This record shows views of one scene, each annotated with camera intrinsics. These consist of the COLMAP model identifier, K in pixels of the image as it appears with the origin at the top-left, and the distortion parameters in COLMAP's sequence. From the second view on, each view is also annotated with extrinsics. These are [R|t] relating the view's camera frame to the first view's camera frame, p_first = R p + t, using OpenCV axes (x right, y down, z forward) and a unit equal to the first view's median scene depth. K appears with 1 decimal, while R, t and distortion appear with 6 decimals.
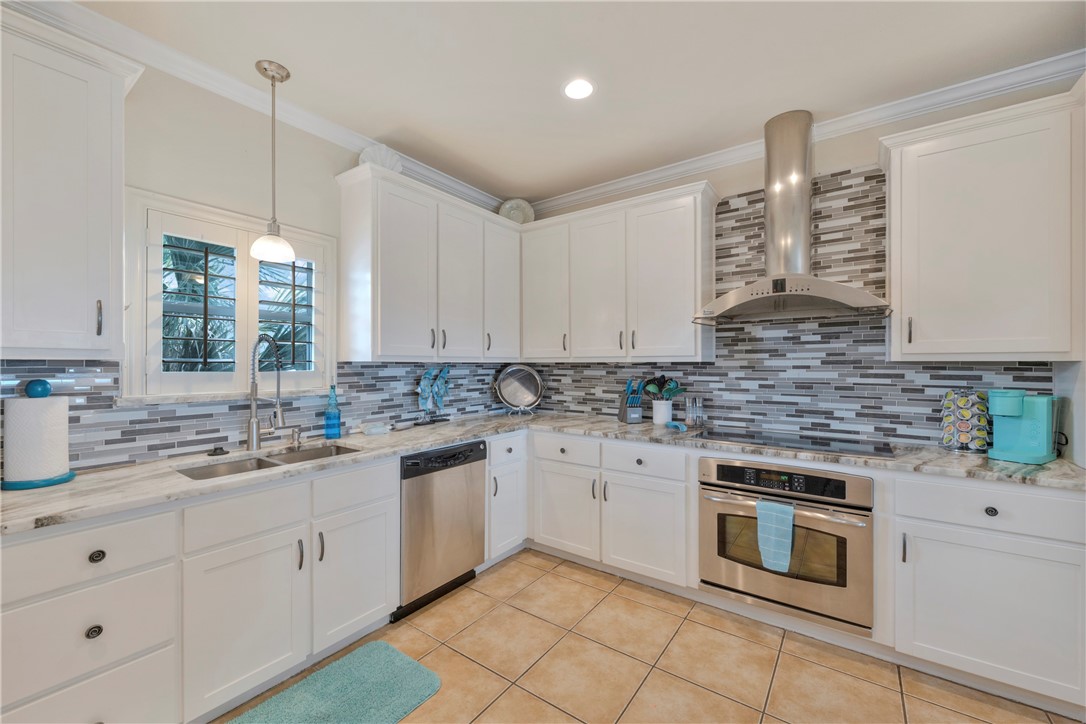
lens RADIAL K [[431.2, 0, 543.0], [0, 431.2, 362.0], [0, 0, 1]] dist [0.007577, 0.000046]
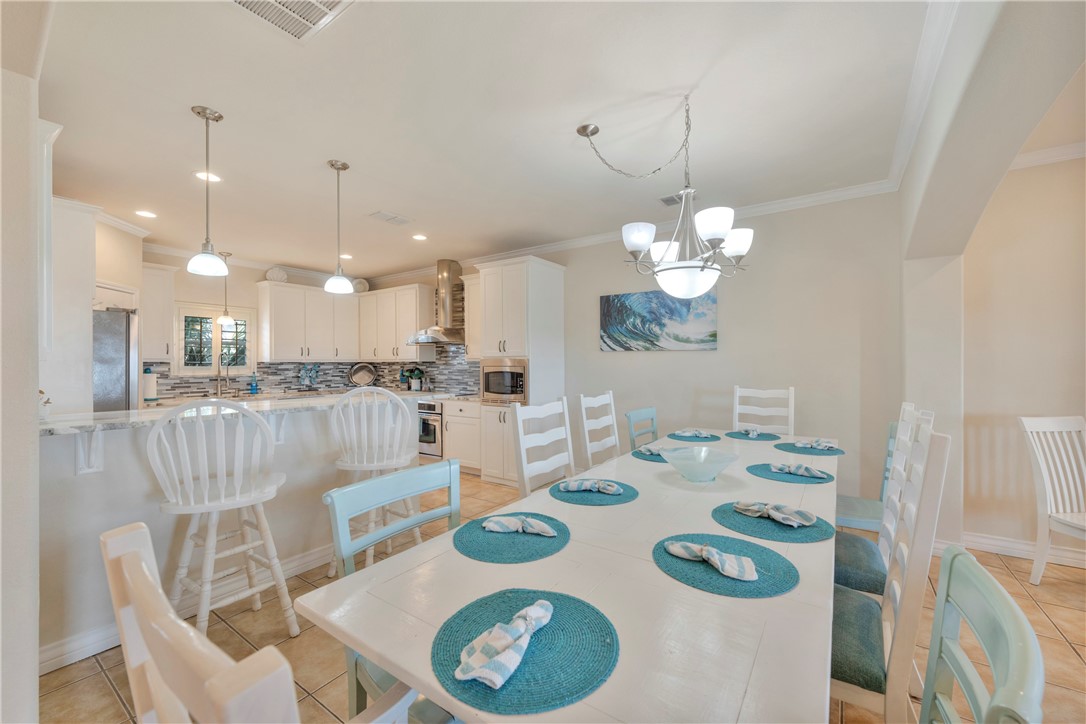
lens RADIAL K [[431.2, 0, 543.0], [0, 431.2, 362.0], [0, 0, 1]] dist [0.007577, 0.000046]
pose [[0.999864, -0.003061, 0.016179, 0.948557], [0.003018, 0.999992, 0.002702, -0.002457], [-0.016187, -0.002653, 0.999865, -1.252751]]
